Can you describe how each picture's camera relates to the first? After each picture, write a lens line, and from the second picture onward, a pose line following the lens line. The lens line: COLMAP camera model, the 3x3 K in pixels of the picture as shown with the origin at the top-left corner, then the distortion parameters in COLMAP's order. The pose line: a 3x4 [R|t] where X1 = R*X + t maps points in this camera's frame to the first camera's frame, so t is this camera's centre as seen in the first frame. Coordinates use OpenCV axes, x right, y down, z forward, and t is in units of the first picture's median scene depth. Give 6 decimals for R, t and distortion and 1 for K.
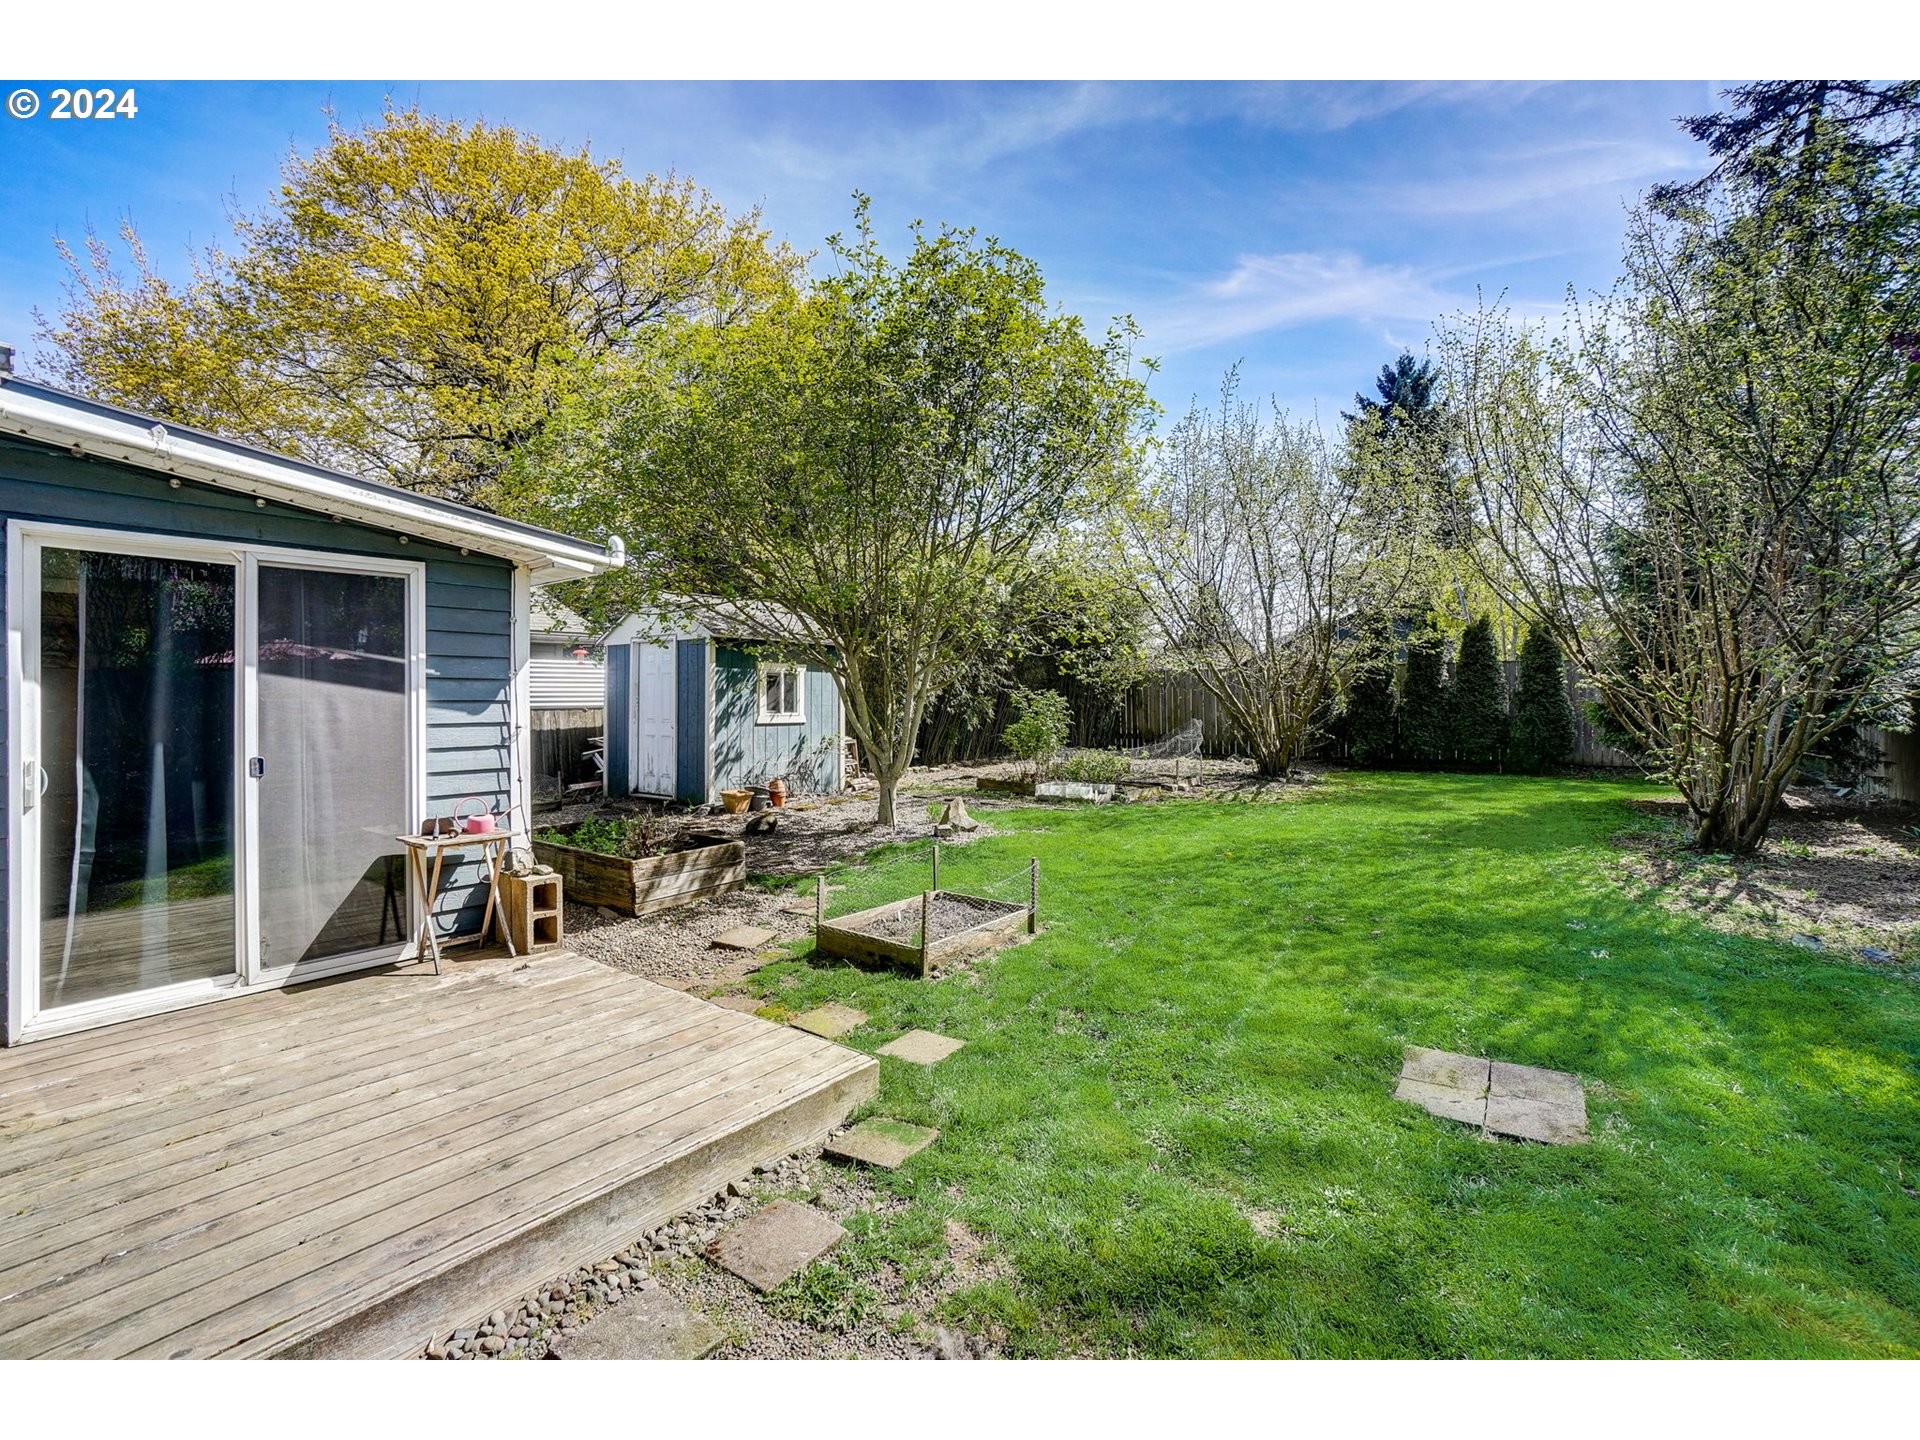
lens RADIAL K [[842.1, 0, 950.6], [0, 842.1, 710.9], [0, 0, 1]] dist [-0.064907, 0.023823]
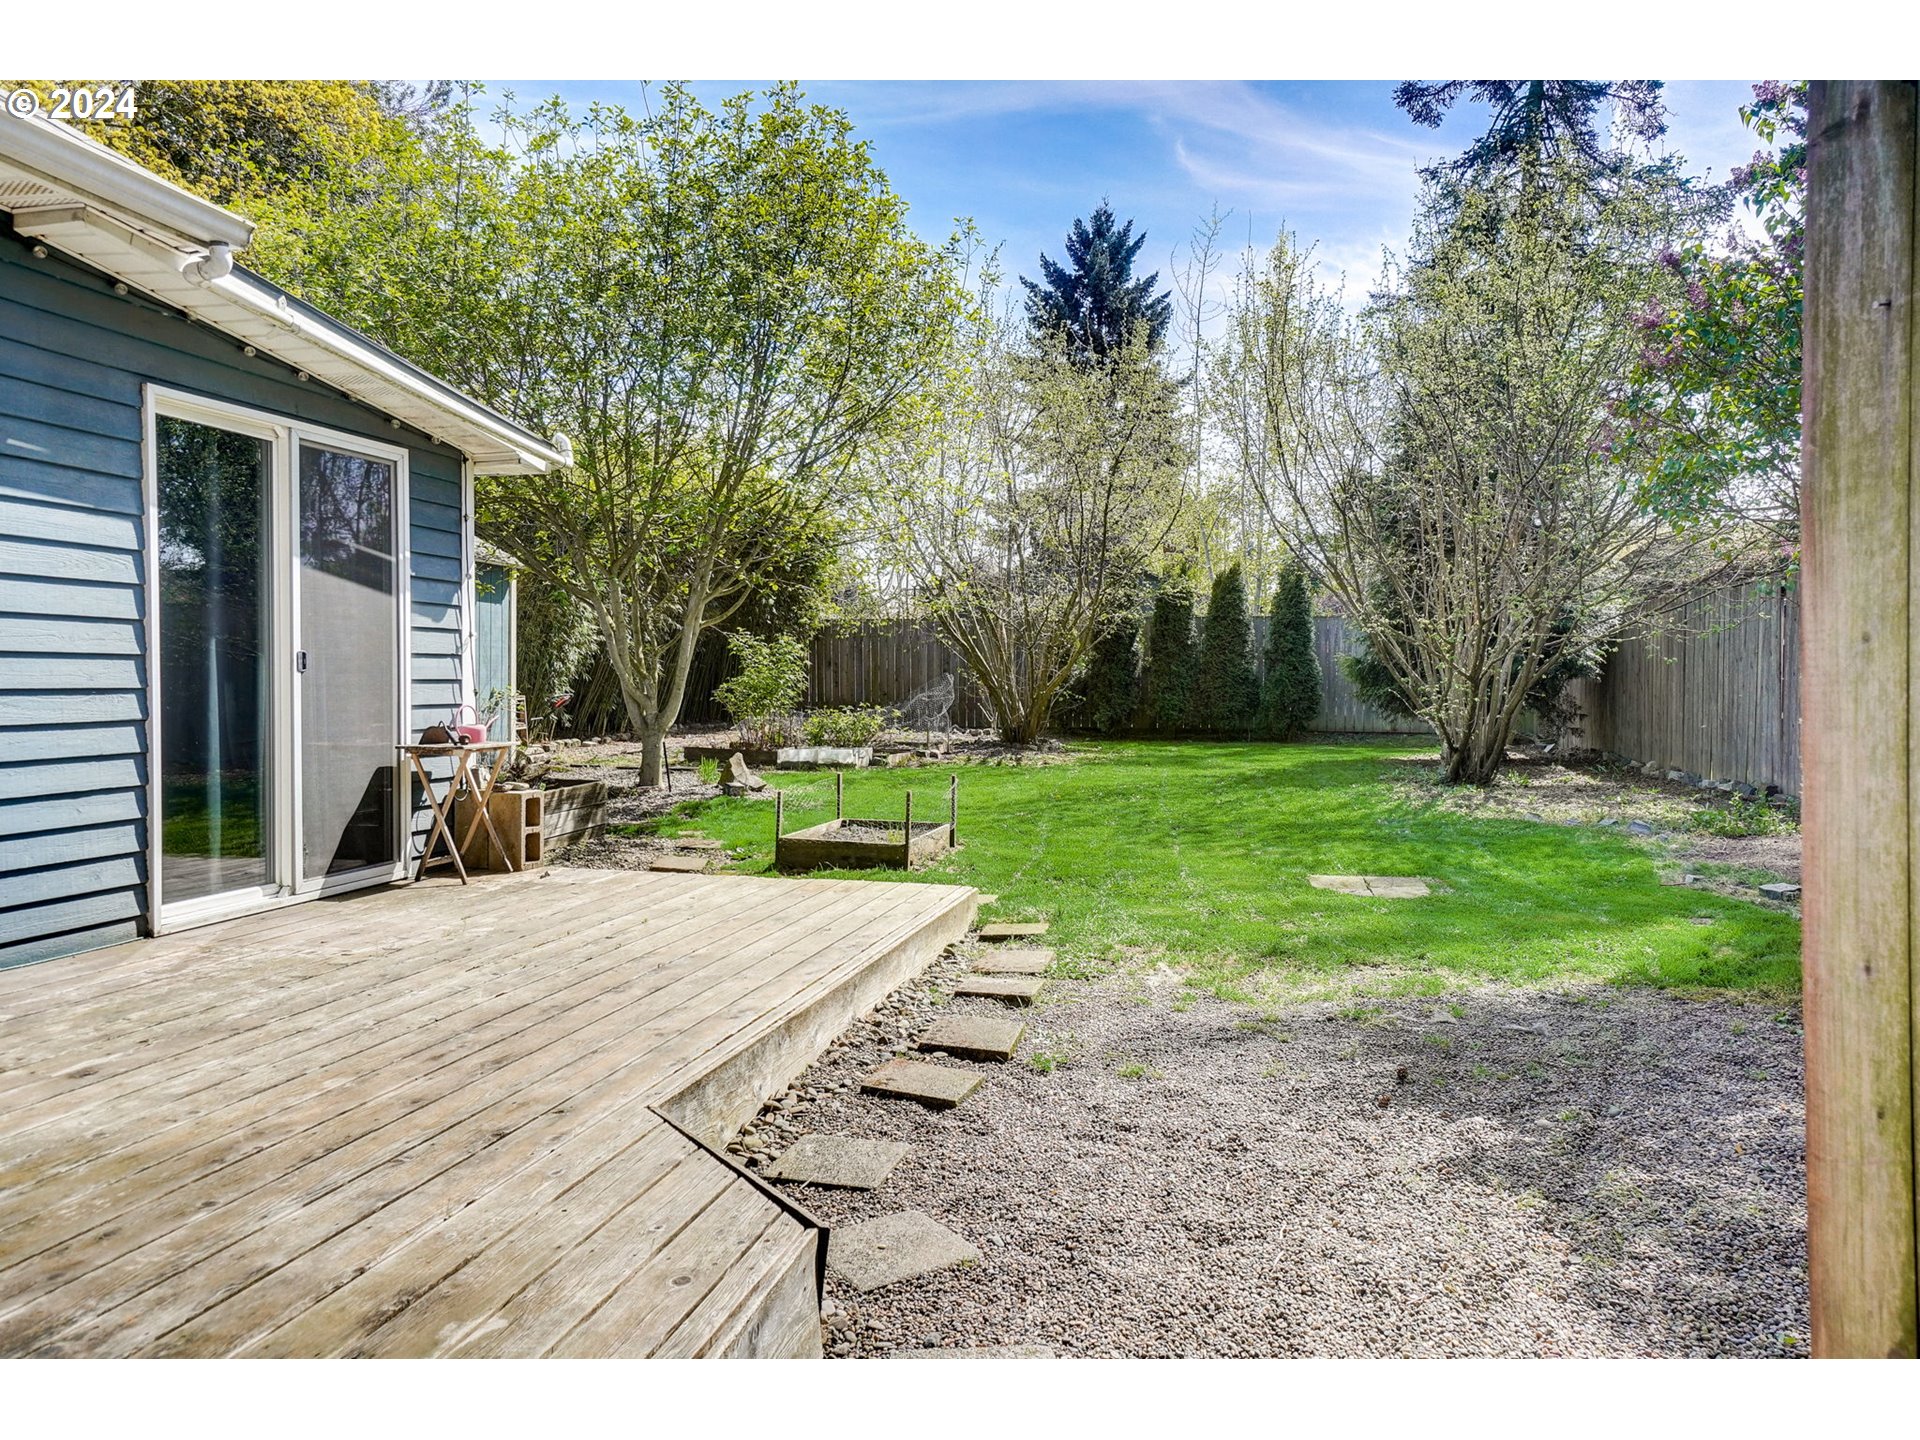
lens RADIAL K [[1245.3, 0, 960.0], [0, 1245.3, 720.0], [0, 0, 1]] dist [0.024247, 0.000182]
pose [[0.921335, -0.004770, 0.388740, -0.337227], [-0.005648, 0.999655, 0.025653, 0.044845], [-0.388729, -0.025831, 0.920990, -0.292713]]
